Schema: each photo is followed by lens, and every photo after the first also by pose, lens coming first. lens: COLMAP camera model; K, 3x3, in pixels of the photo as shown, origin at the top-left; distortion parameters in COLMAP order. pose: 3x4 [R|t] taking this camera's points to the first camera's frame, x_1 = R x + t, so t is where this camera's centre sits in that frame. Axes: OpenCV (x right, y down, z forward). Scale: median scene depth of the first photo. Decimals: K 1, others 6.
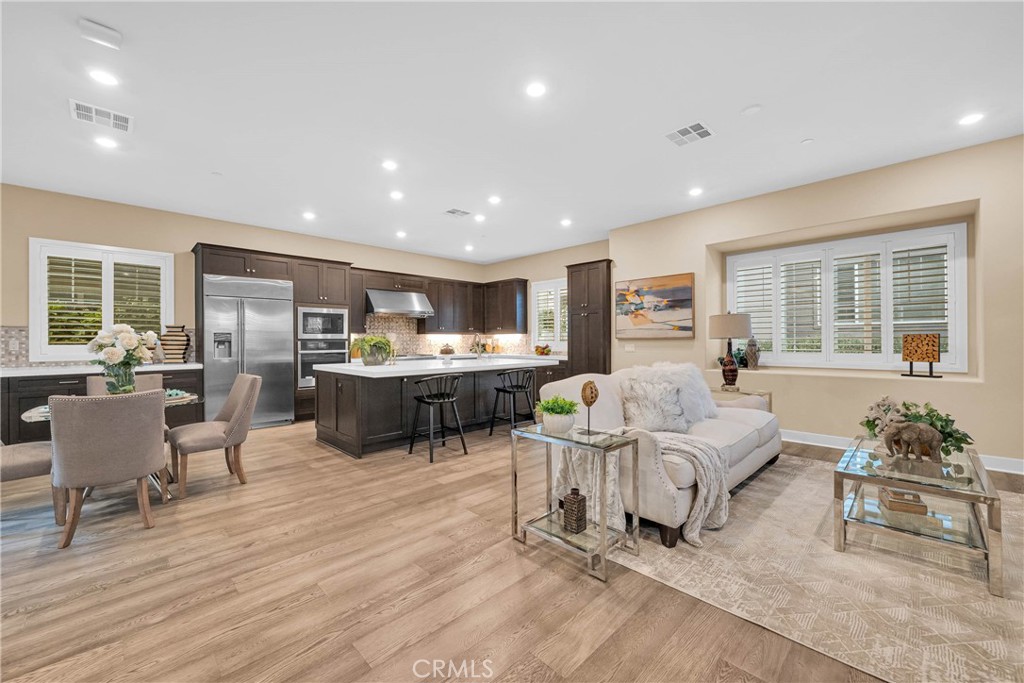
lens RADIAL K [[407.7, 0, 528.1], [0, 407.7, 341.6], [0, 0, 1]] dist [-0.001035, -0.000074]
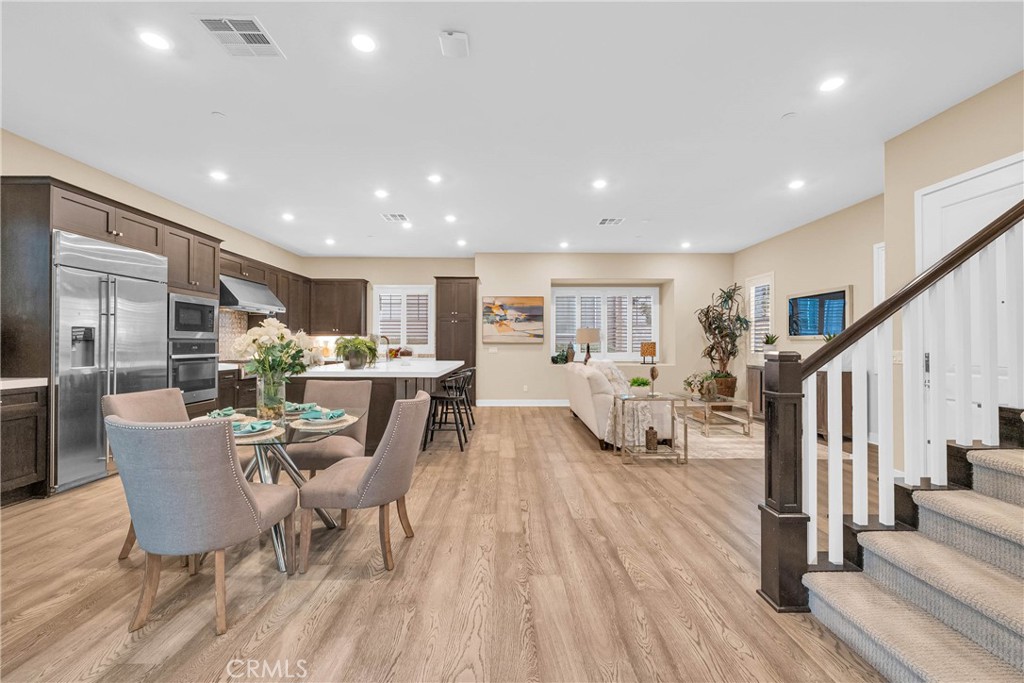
lens RADIAL K [[407.7, 0, 528.1], [0, 407.7, 341.6], [0, 0, 1]] dist [-0.001035, -0.000074]
pose [[0.686999, 0.012701, 0.726548, -0.648330], [-0.005774, 0.999911, -0.012020, 0.004232], [-0.726636, 0.004063, 0.687011, 0.062769]]
